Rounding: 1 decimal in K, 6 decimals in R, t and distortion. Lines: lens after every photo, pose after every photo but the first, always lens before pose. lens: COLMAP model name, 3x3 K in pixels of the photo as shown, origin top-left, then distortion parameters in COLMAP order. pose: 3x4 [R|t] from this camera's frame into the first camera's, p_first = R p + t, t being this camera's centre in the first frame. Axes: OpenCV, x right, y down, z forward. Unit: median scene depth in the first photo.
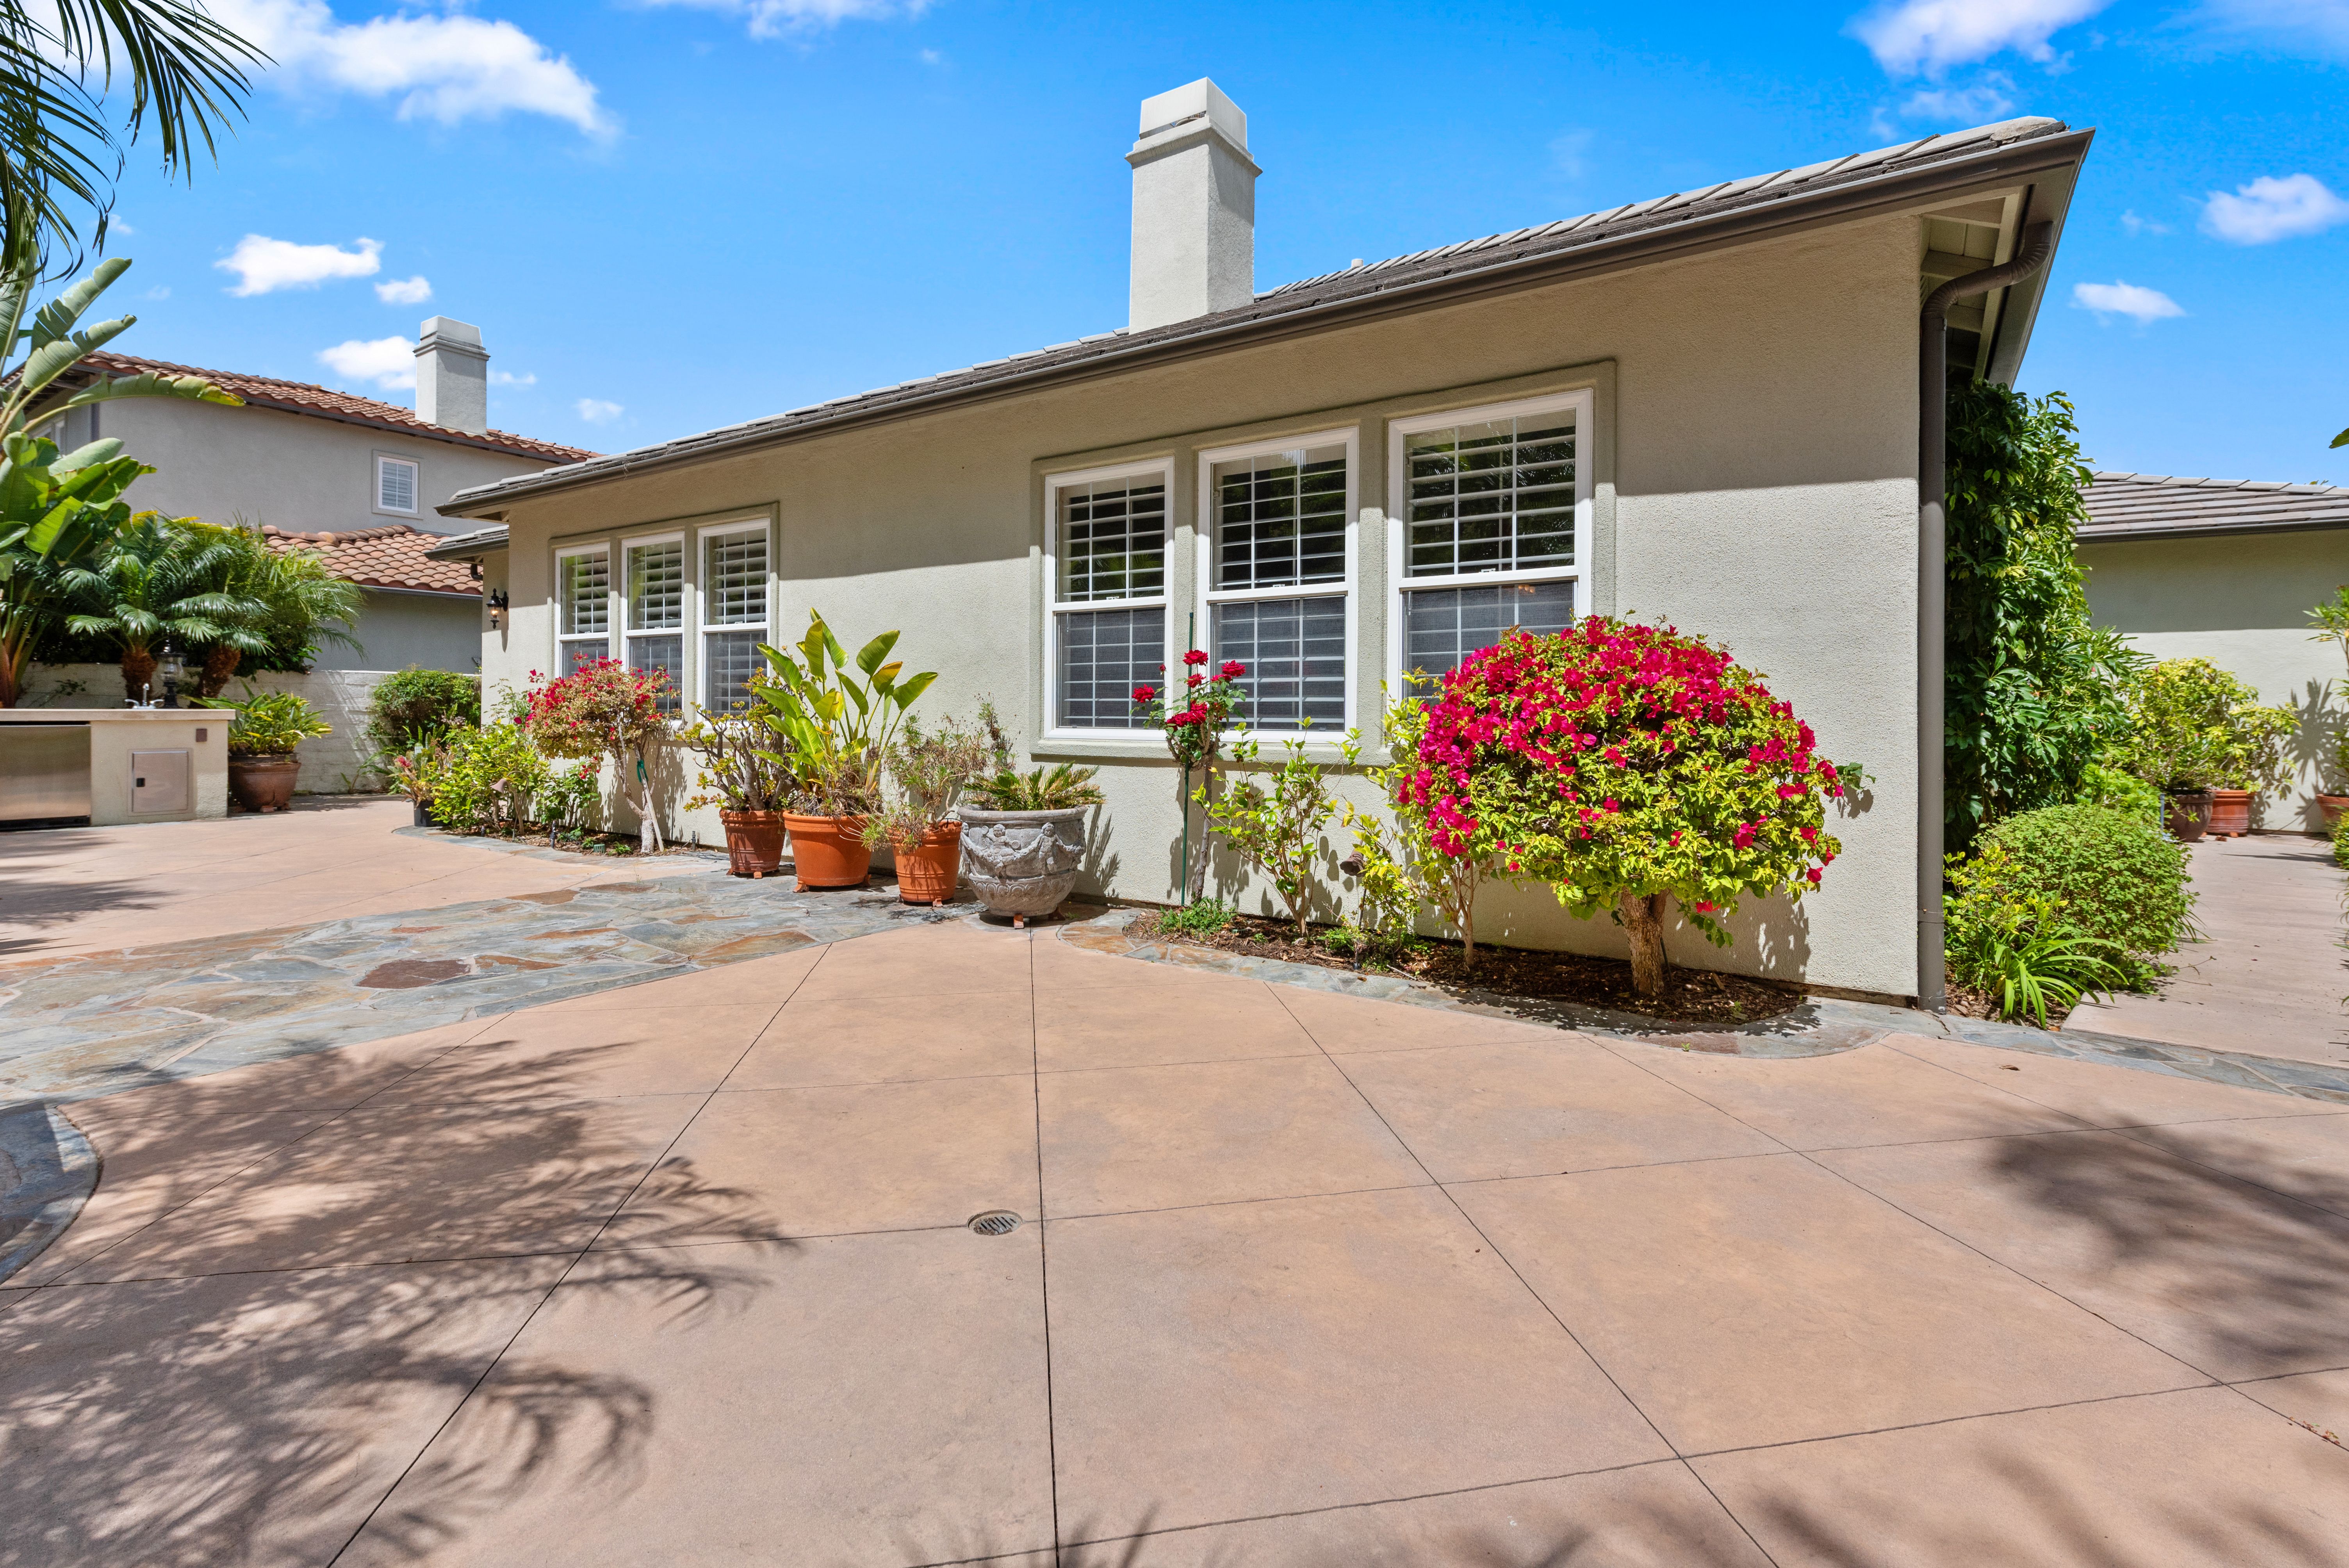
lens RADIAL K [[1055.8, 0, 1179.9], [0, 1055.8, 707.8], [0, 0, 1]] dist [0.017772, -0.000034]
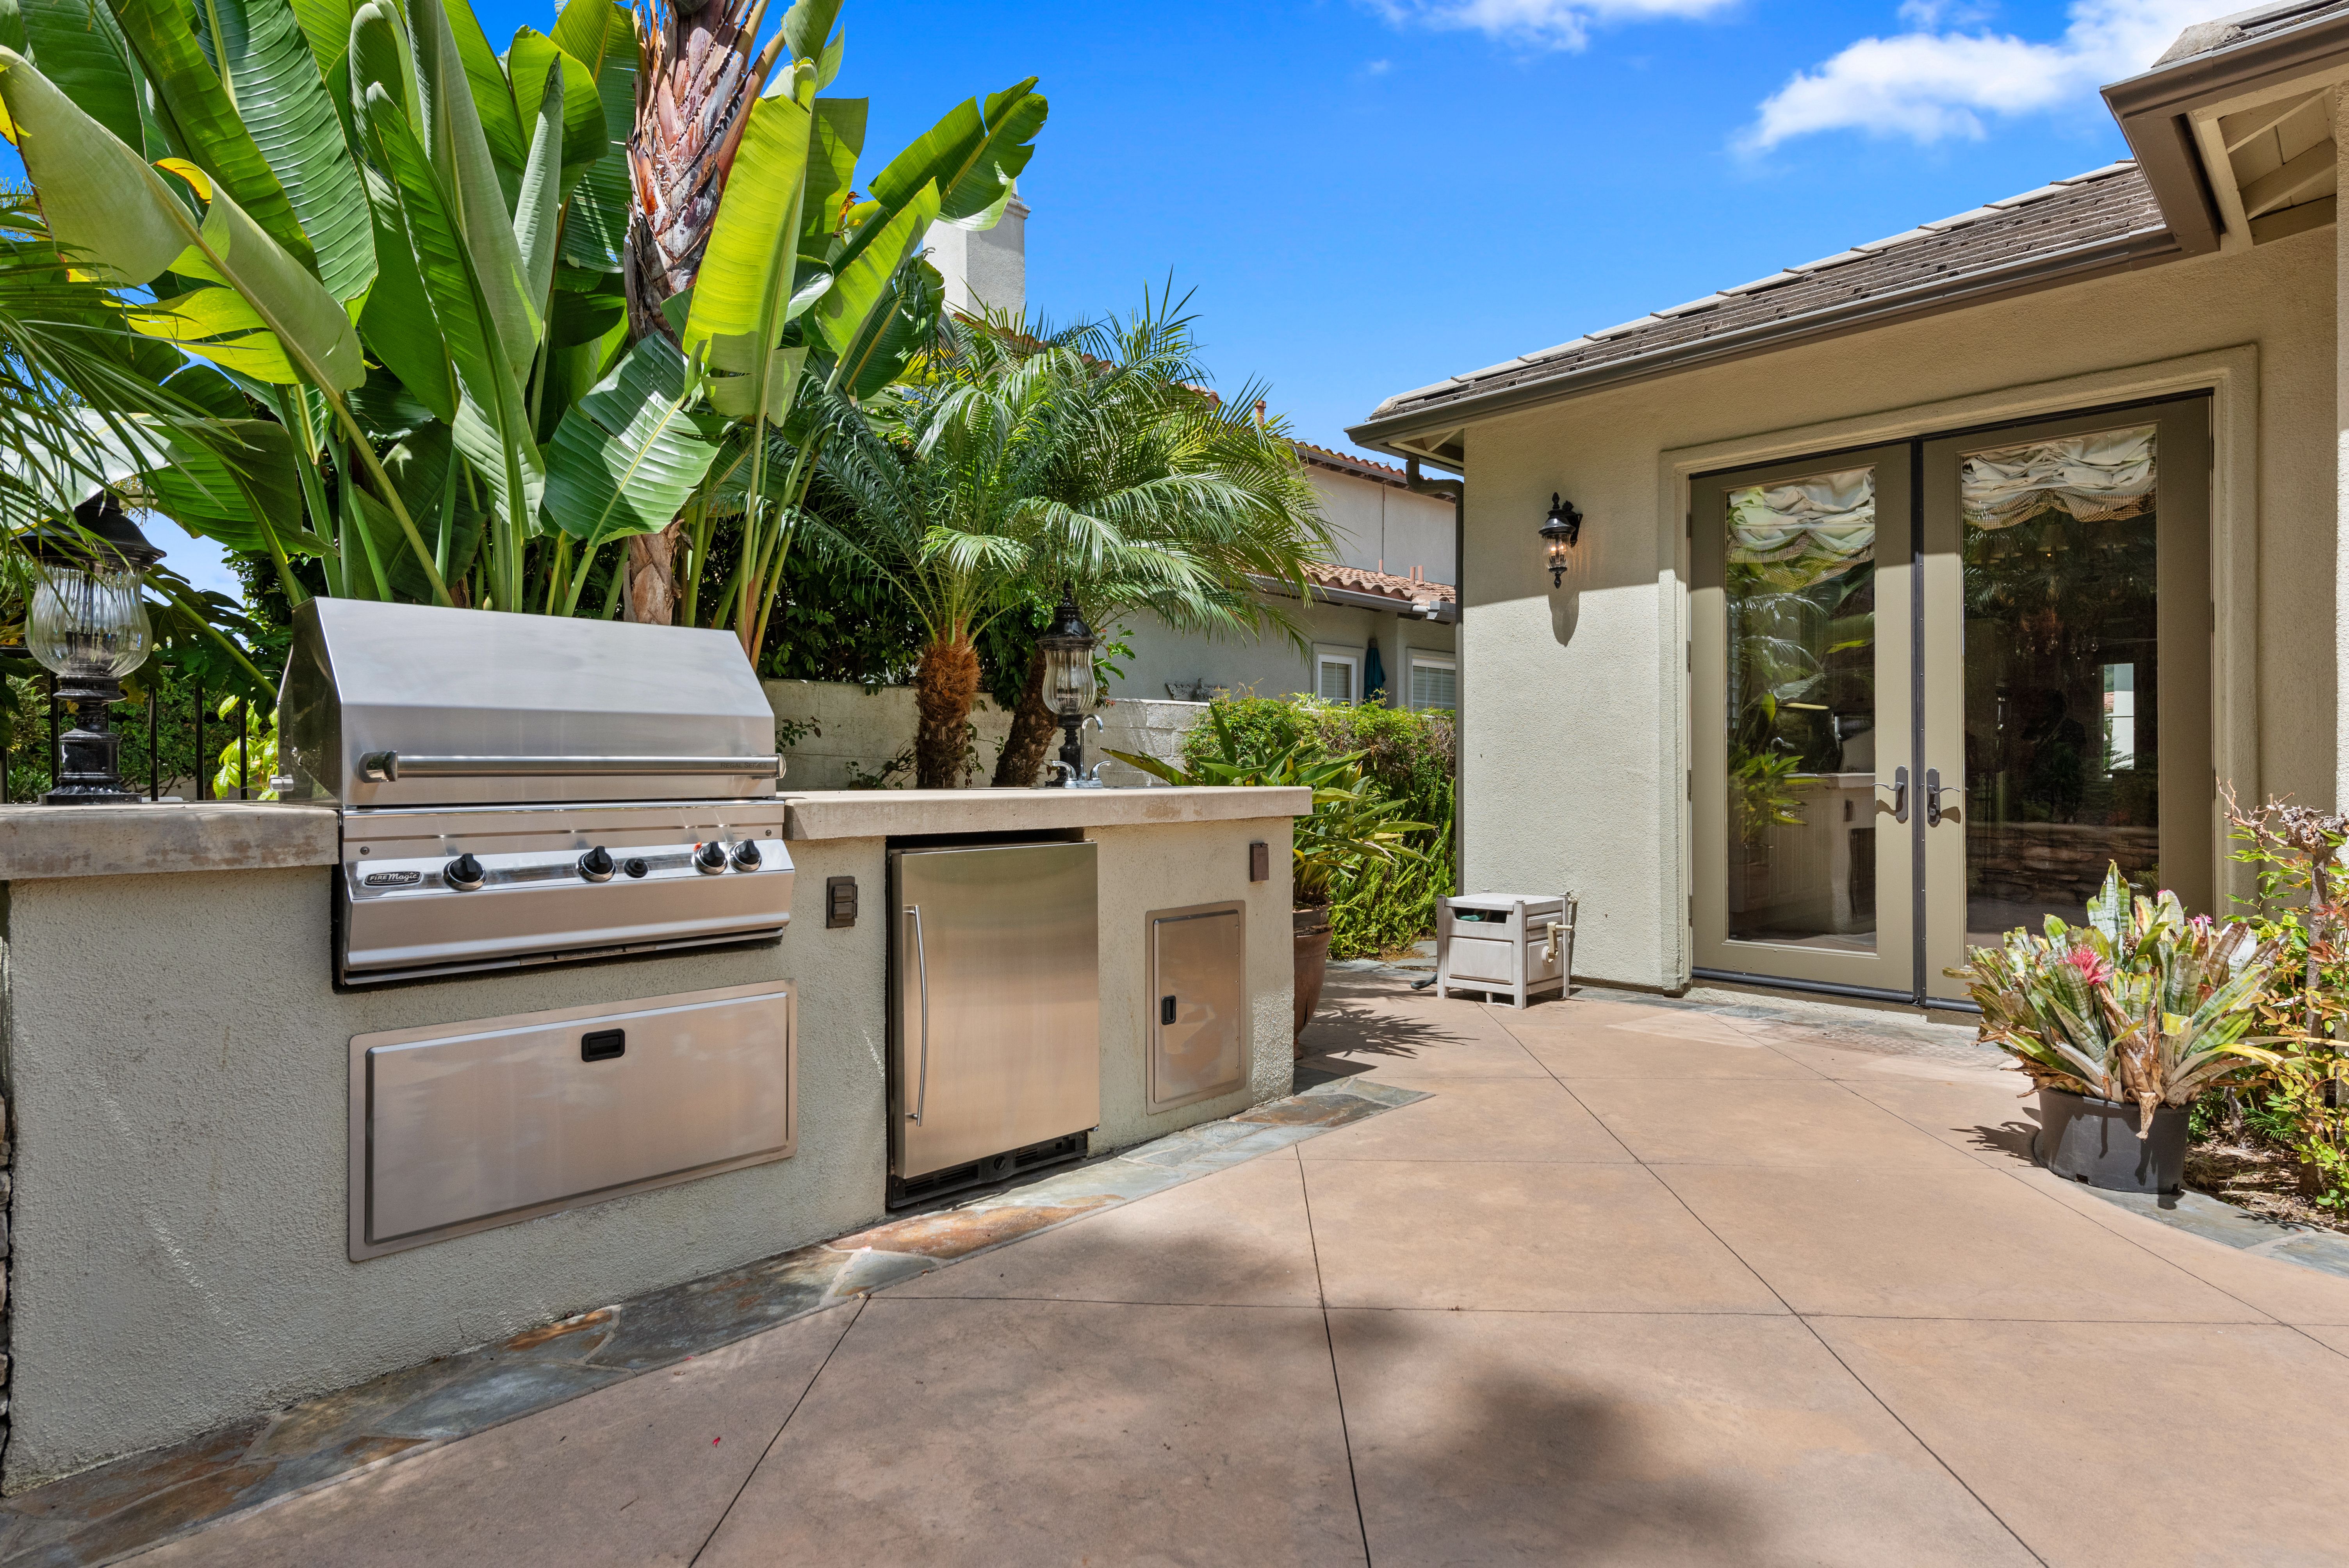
lens RADIAL K [[1203.2, 0, 1124.3], [0, 1203.2, 774.8], [0, 0, 1]] dist [0.000809, -0.000348]
pose [[0.981807, -0.008241, -0.189701, -0.901118], [0.008279, 0.999966, -0.000594, -0.002197], [0.189699, -0.000988, 0.981842, 0.630977]]
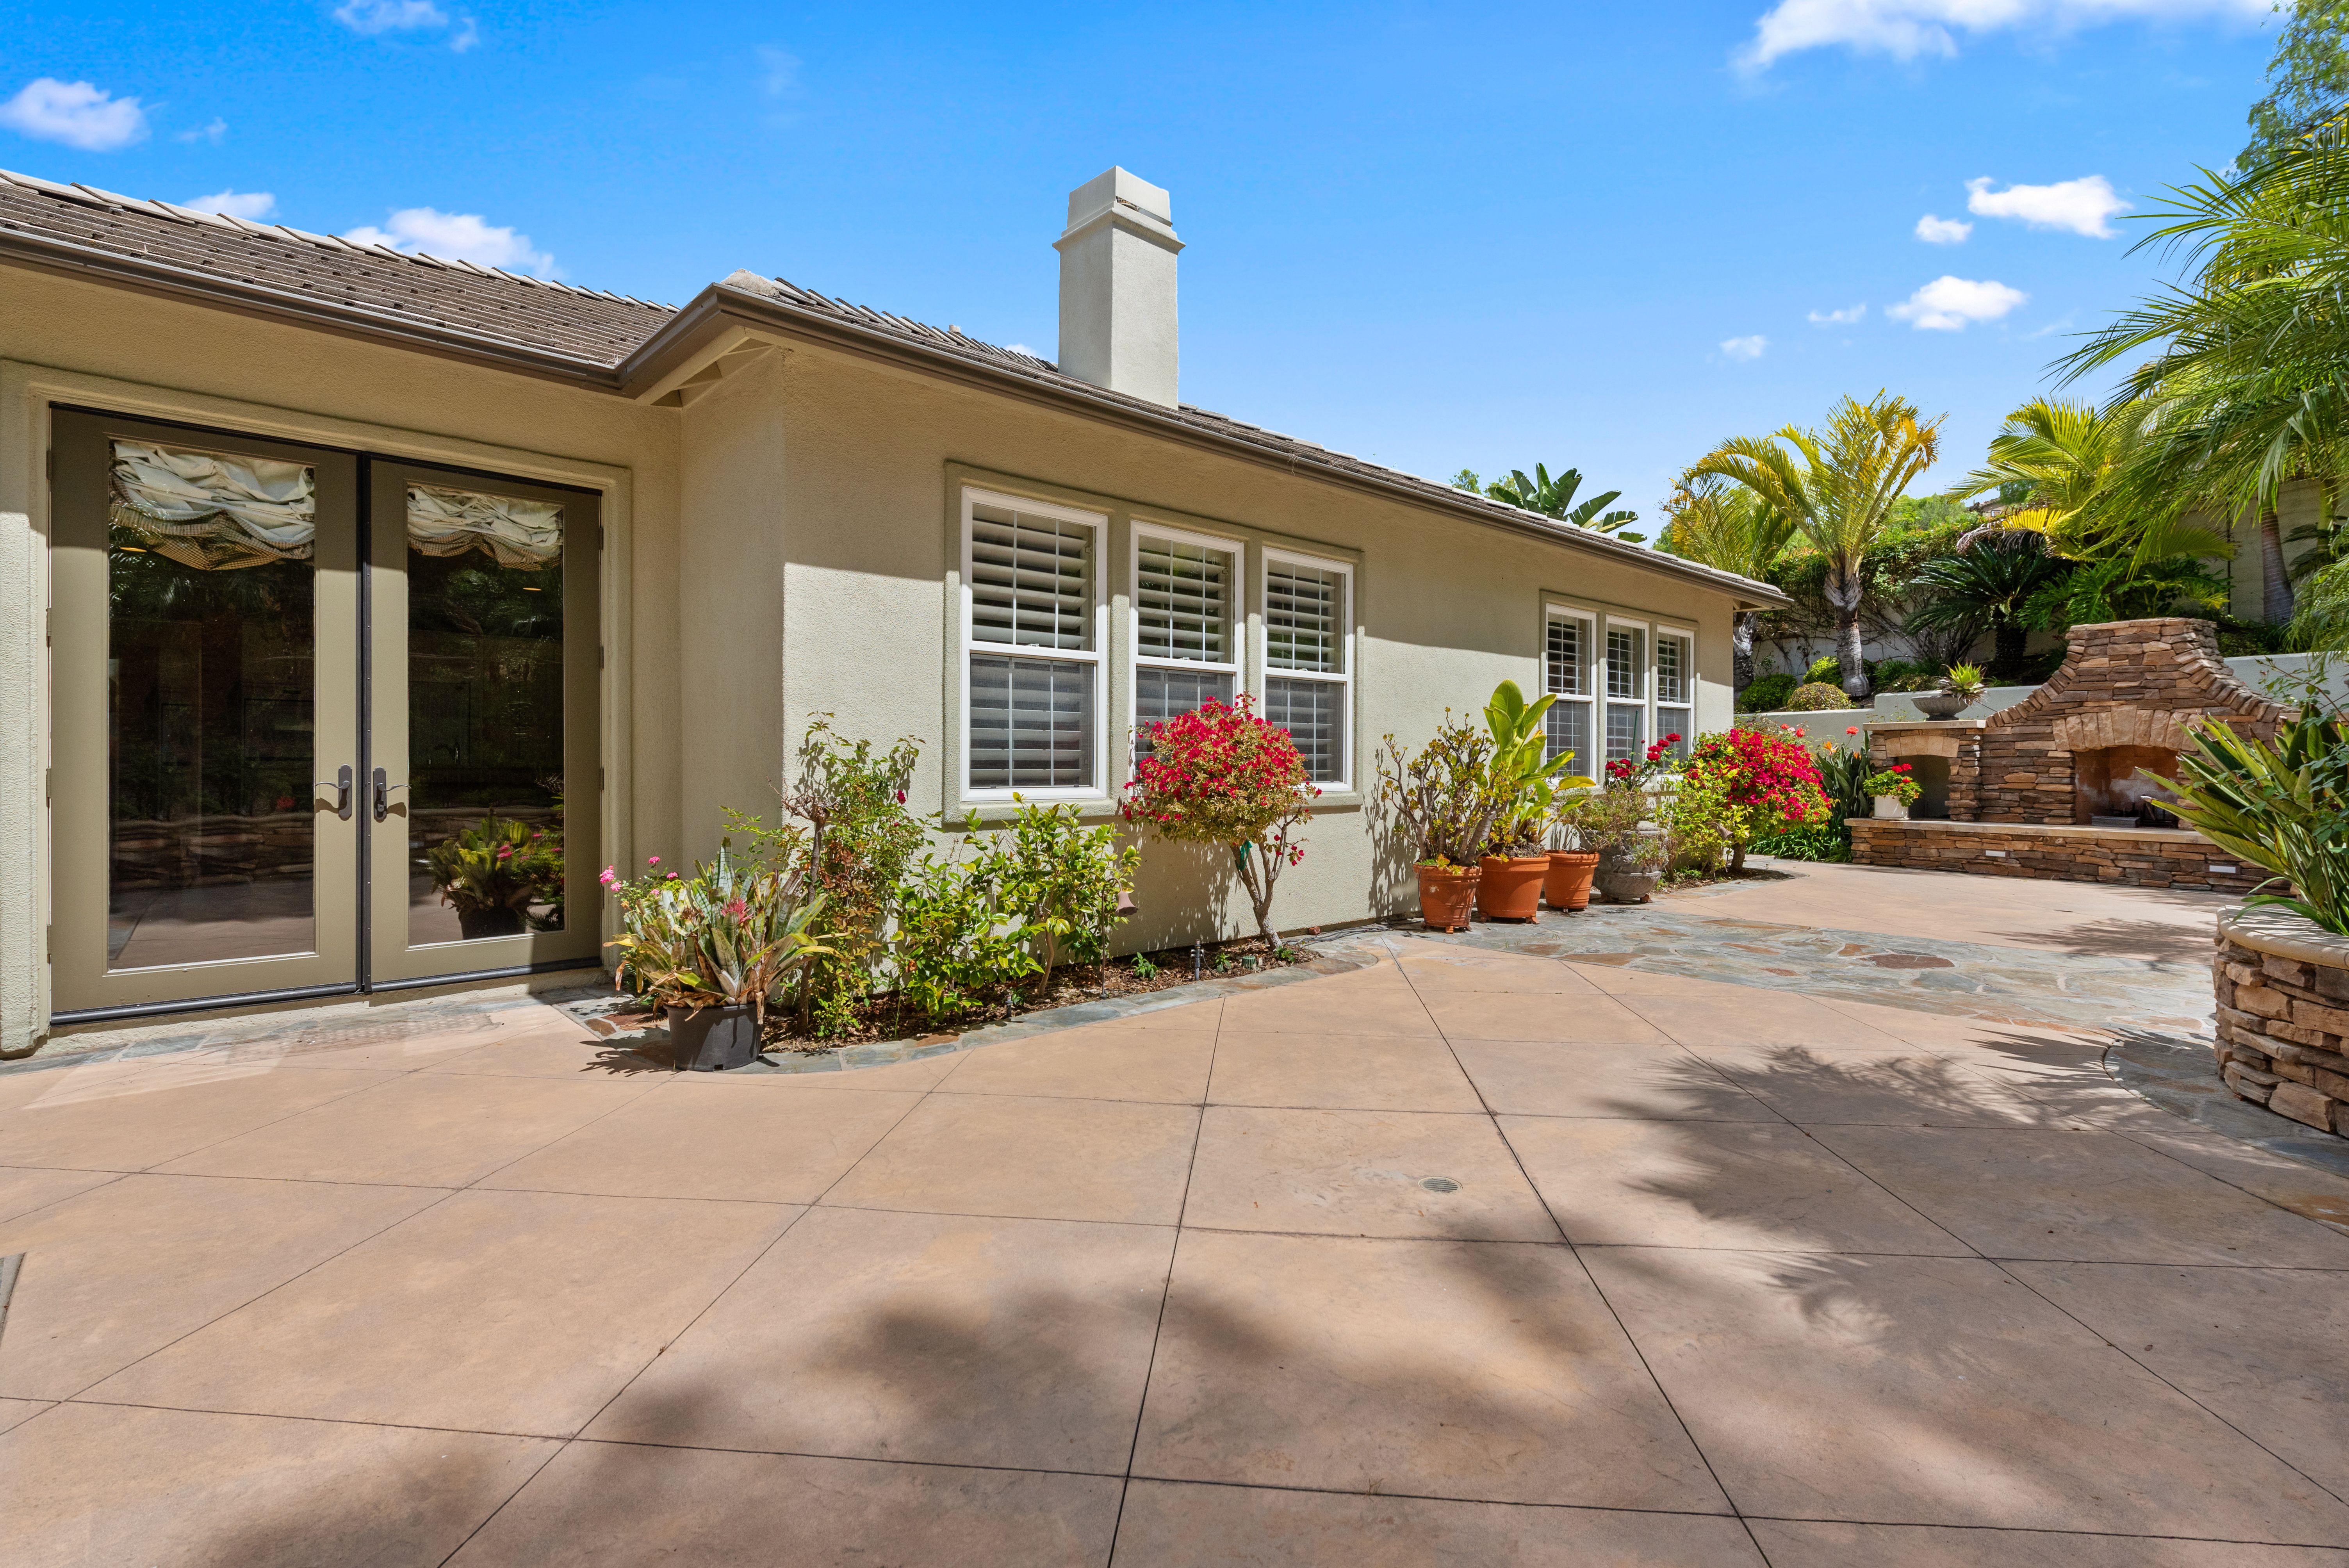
lens RADIAL K [[1076.4, 0, 1173.5], [0, 1076.4, 759.7], [0, 0, 1]] dist [-0.000336, -0.000625]
pose [[0.226068, -0.004156, 0.974103, -1.099418], [0.001487, 0.999991, 0.003921, -0.008768], [-0.974110, 0.000562, 0.226072, 0.767729]]
